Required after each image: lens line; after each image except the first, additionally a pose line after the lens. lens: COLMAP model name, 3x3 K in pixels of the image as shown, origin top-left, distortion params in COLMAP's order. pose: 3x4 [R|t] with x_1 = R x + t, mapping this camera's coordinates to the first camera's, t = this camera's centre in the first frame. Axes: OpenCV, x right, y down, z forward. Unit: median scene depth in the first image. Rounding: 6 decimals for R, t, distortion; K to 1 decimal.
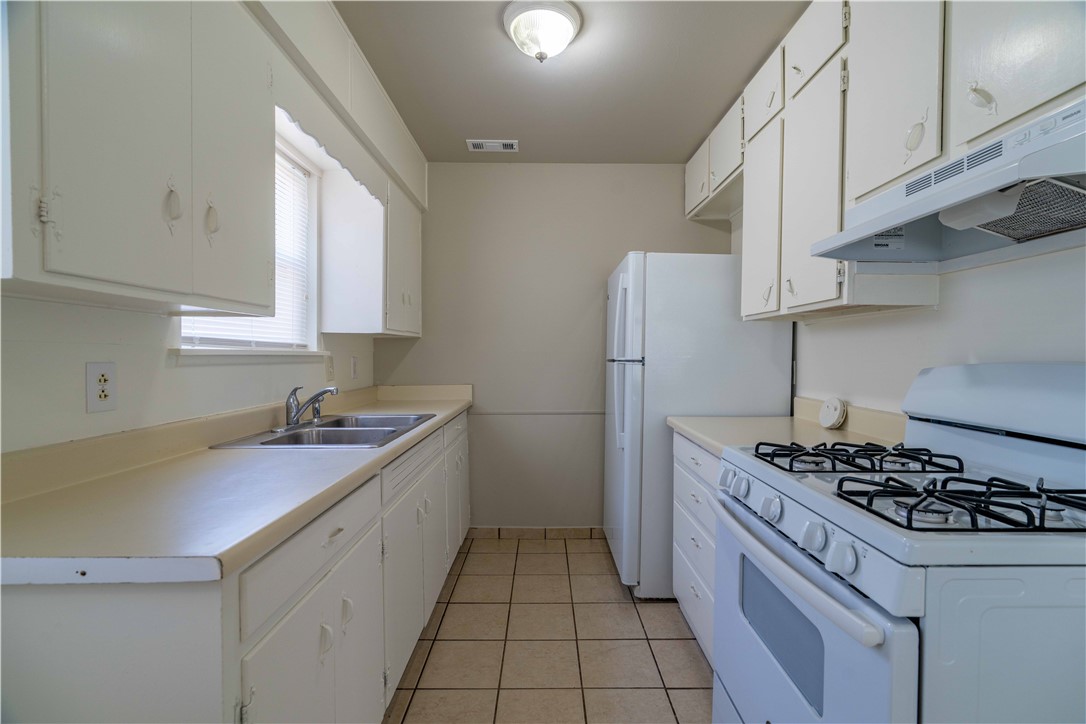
lens RADIAL K [[489.3, 0, 544.7], [0, 489.3, 360.3], [0, 0, 1]] dist [0.001526, 0.000049]
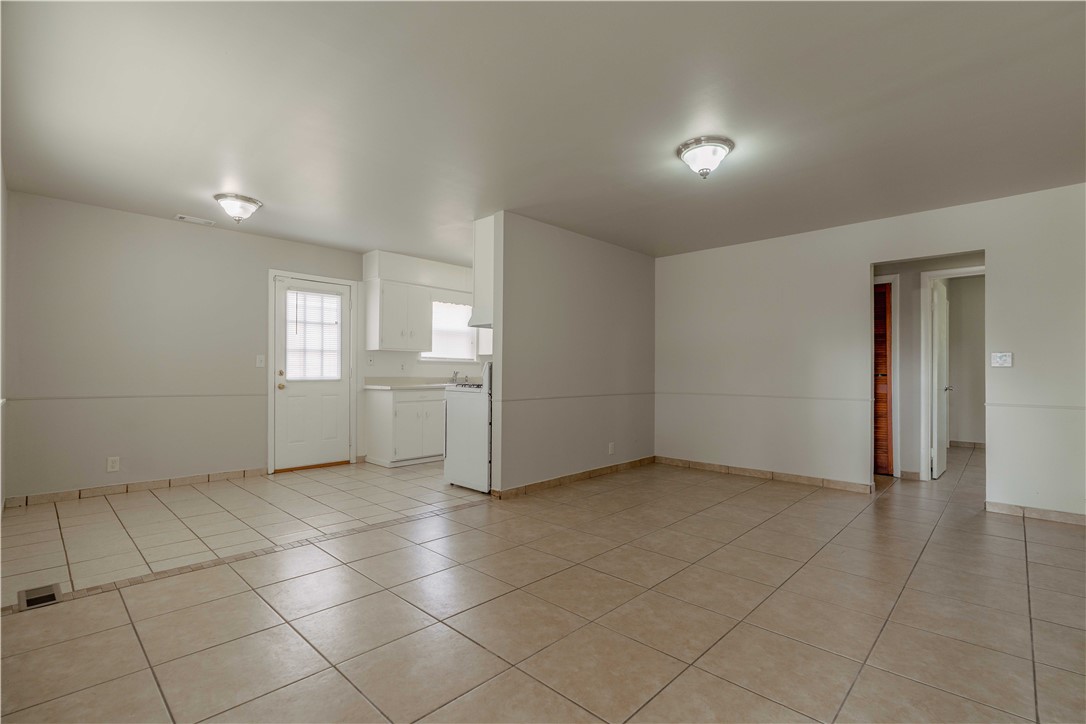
lens RADIAL K [[489.3, 0, 542.8], [0, 489.3, 366.1], [0, 0, 1]] dist [0.001526, 0.000049]
pose [[0.722788, -0.004732, -0.691054, 1.951181], [-0.009566, 0.999812, -0.016851, 0.059734], [0.691004, 0.018790, 0.722607, -0.877328]]
